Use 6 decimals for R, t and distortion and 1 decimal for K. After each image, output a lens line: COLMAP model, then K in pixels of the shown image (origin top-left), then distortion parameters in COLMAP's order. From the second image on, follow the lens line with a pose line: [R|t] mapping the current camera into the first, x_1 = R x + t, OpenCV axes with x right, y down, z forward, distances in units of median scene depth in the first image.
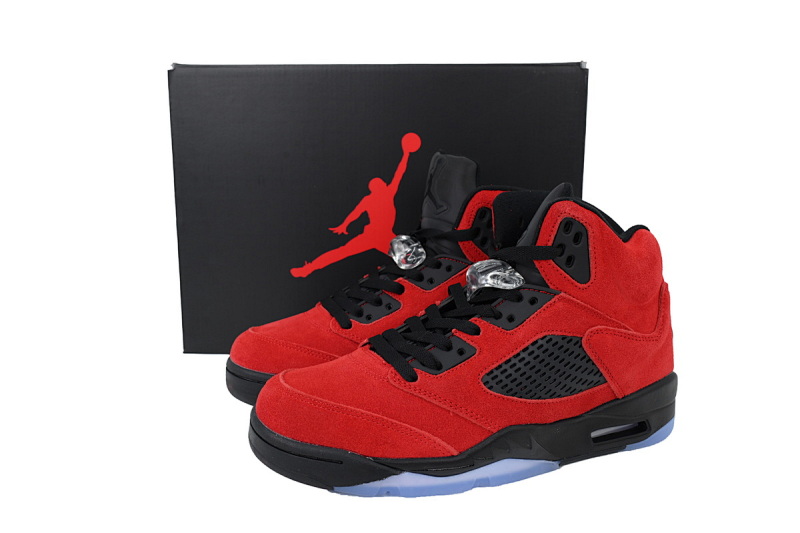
lens RADIAL K [[690.1, 0, 400.0], [0, 690.1, 266.5], [0, 0, 1]] dist [-0.001015, -0.001003]
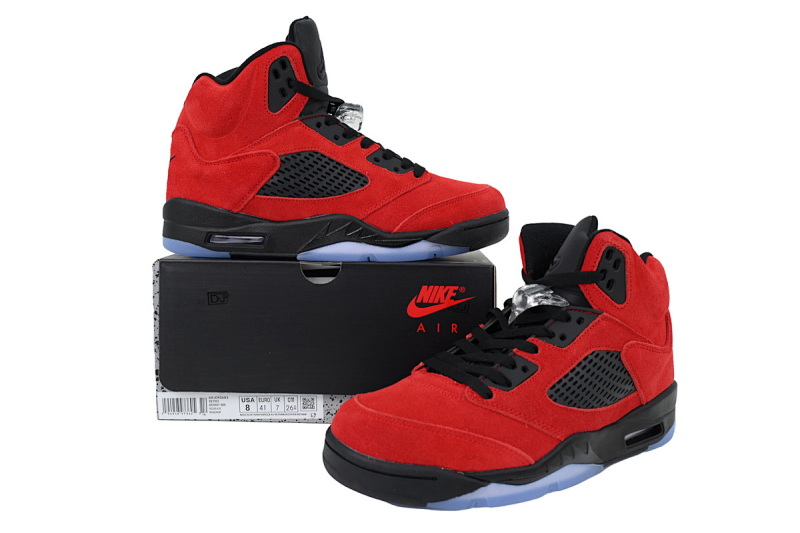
lens RADIAL K [[690.1, 0, 400.0], [0, 690.1, 266.5], [0, 0, 1]] dist [-0.001015, -0.001003]
pose [[0.974425, -0.012826, 0.224345, -0.347315], [0.022312, 0.998959, -0.039798, 0.000089], [-0.223601, 0.043786, 0.973697, -0.028989]]
